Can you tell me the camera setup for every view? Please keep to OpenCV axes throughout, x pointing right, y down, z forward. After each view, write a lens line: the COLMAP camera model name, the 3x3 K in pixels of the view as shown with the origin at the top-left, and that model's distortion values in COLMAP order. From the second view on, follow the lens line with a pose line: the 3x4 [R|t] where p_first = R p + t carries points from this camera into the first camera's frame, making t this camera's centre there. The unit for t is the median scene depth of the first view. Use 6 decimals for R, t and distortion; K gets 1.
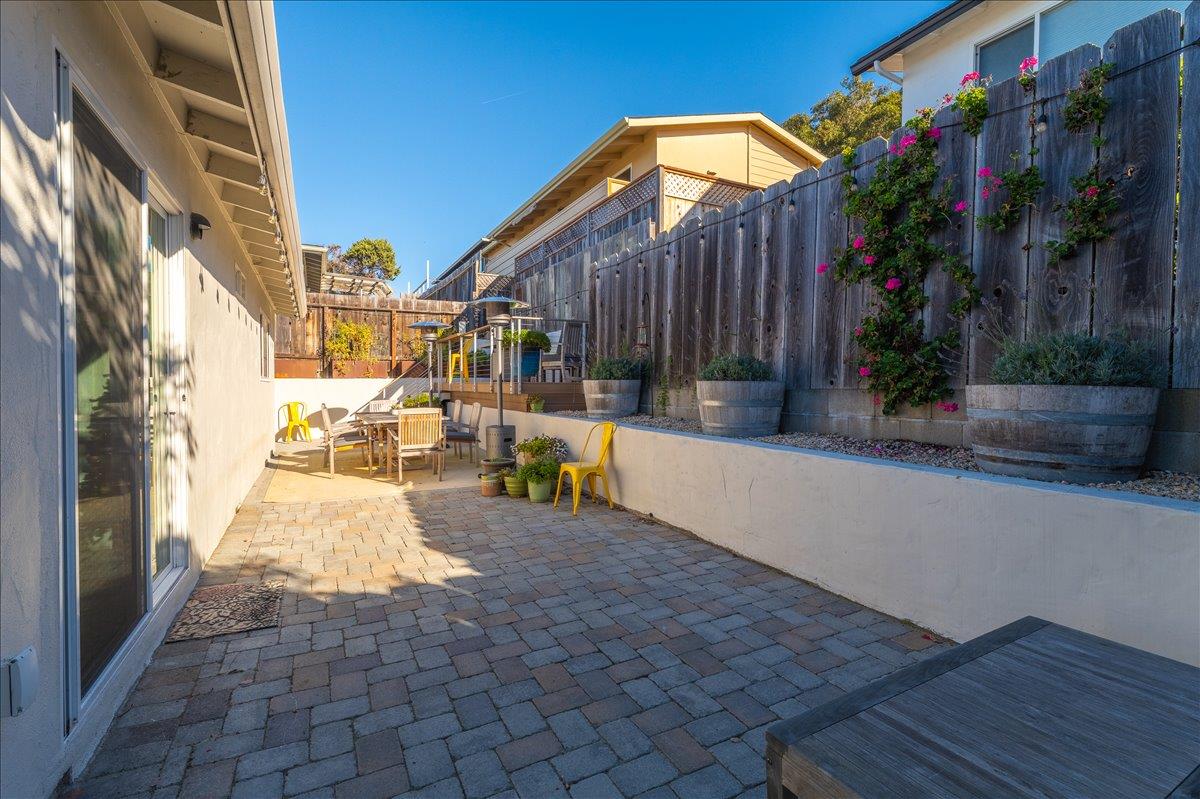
lens RADIAL K [[569.8, 0, 604.5], [0, 569.8, 398.3], [0, 0, 1]] dist [0.003114, -0.000852]
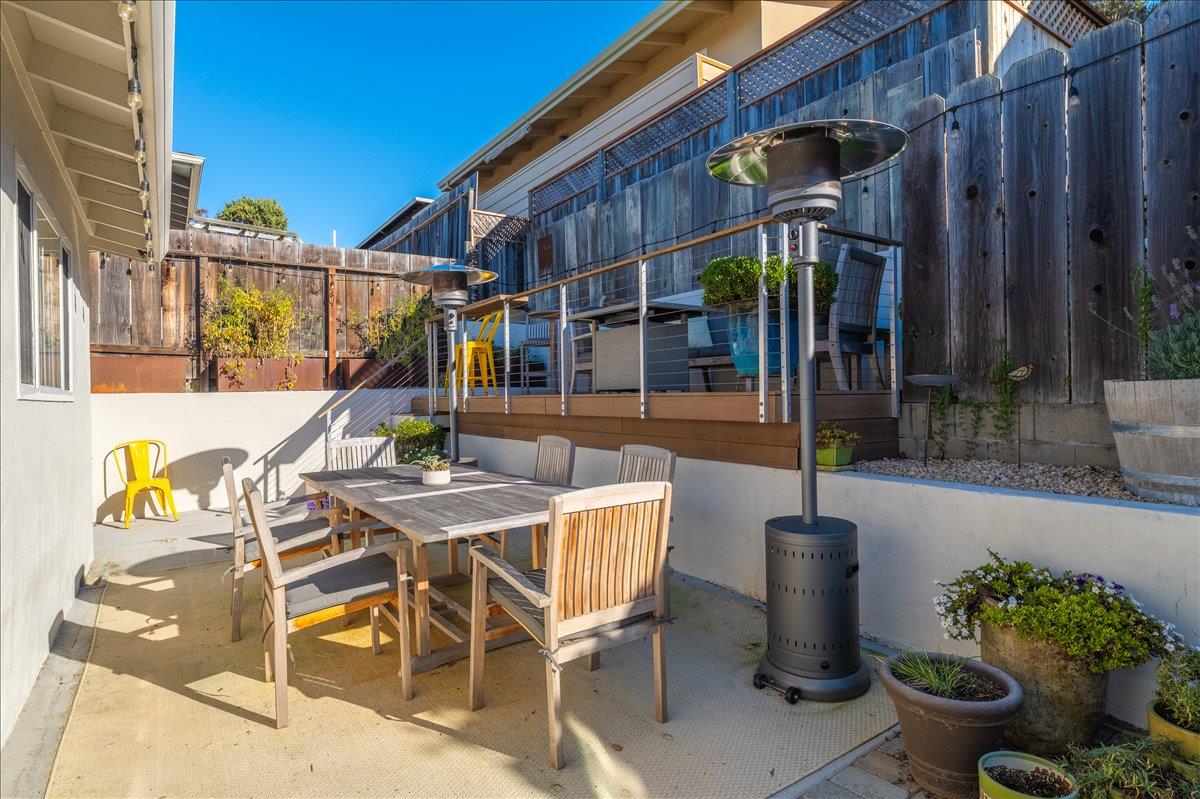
lens RADIAL K [[629.6, 0, 579.5], [0, 629.6, 395.4], [0, 0, 1]] dist [0.001443, -0.000100]
pose [[0.993350, -0.014643, 0.114202, -0.210292], [0.017595, 0.999535, -0.024885, -0.011302], [-0.113784, 0.026729, 0.993146, 0.383212]]
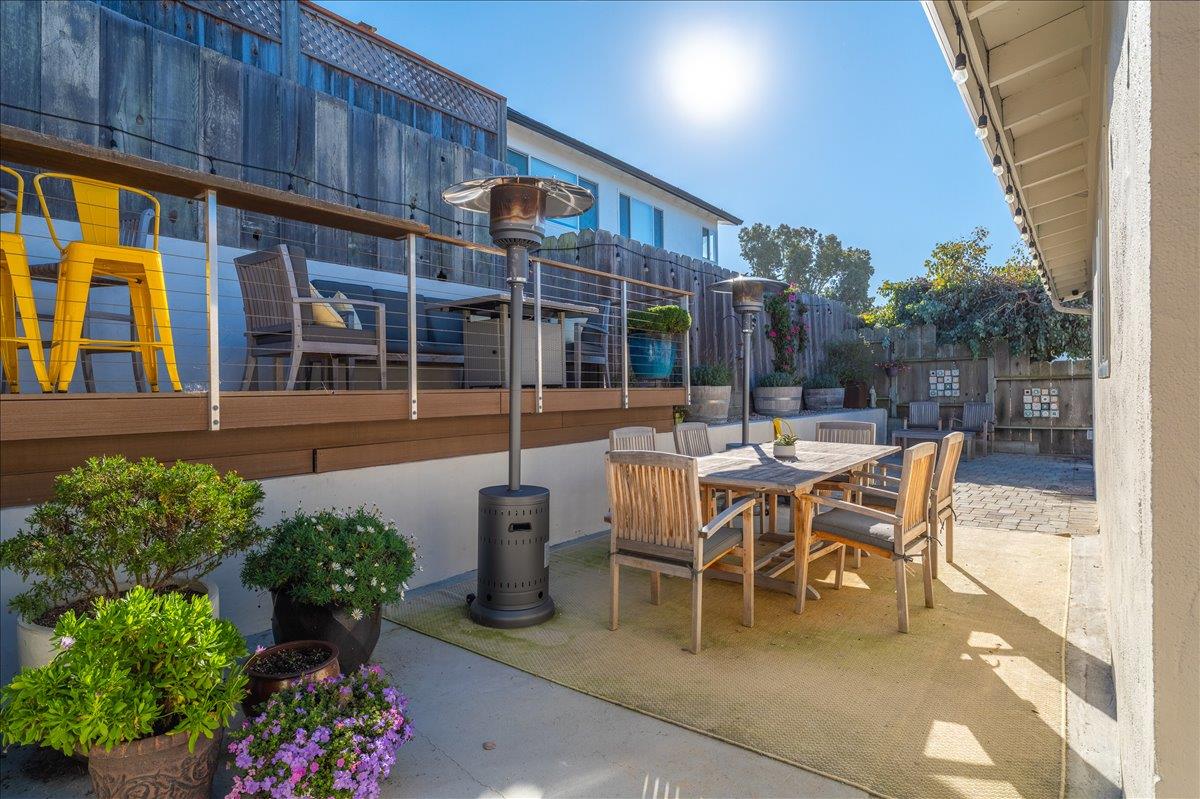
lens RADIAL K [[629.6, 0, 607.4], [0, 629.6, 394.2], [0, 0, 1]] dist [0.001443, -0.000100]
pose [[-0.439441, -0.003070, 0.898266, -0.492857], [0.032361, 0.999291, 0.019247, -0.023453], [-0.897688, 0.037527, -0.439030, 0.875360]]
